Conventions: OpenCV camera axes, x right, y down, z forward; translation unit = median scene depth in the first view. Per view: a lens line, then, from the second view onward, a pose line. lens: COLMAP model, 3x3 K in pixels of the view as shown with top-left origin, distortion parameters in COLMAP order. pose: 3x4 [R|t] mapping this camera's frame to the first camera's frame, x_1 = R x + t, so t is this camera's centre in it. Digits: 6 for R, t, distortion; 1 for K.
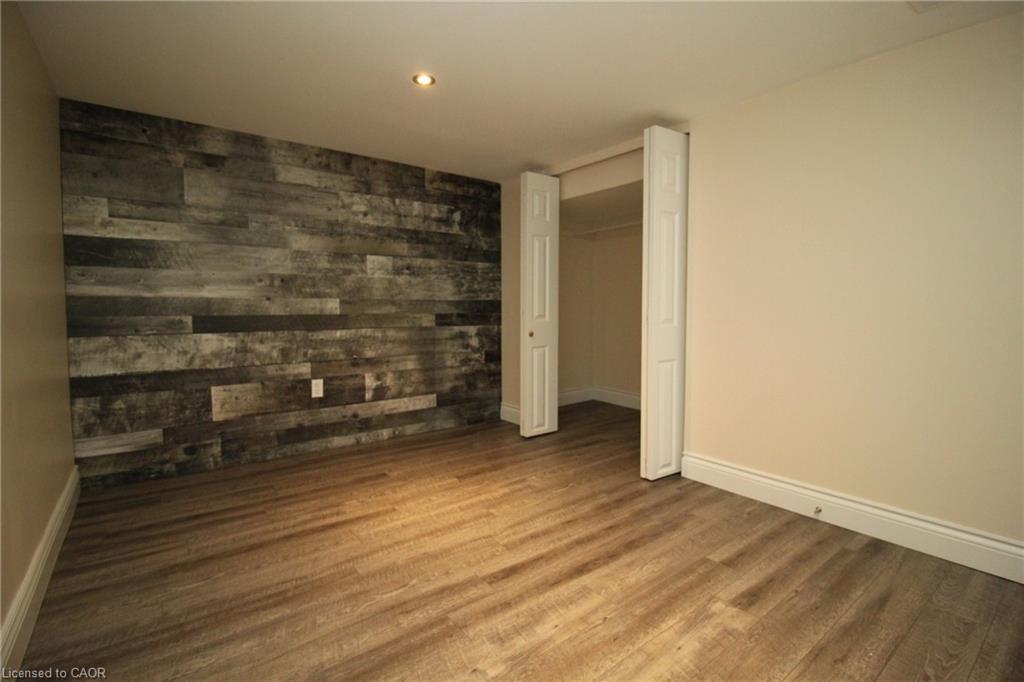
lens RADIAL K [[483.3, 0, 516.1], [0, 483.3, 339.3], [0, 0, 1]] dist [-0.004414, -0.007077]
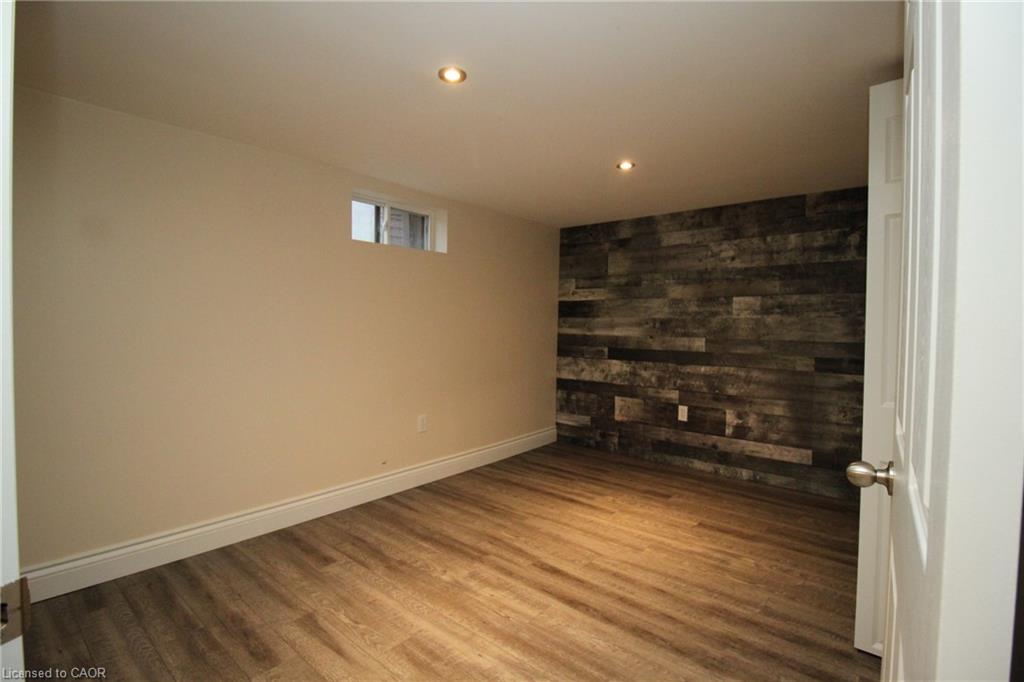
lens RADIAL K [[483.3, 0, 514.9], [0, 483.3, 339.1], [0, 0, 1]] dist [-0.004414, -0.007077]
pose [[0.195921, 0.033155, -0.980059, 0.776711], [-0.075831, 0.996948, 0.018568, -0.082842], [0.977683, 0.070681, 0.197837, 0.415446]]
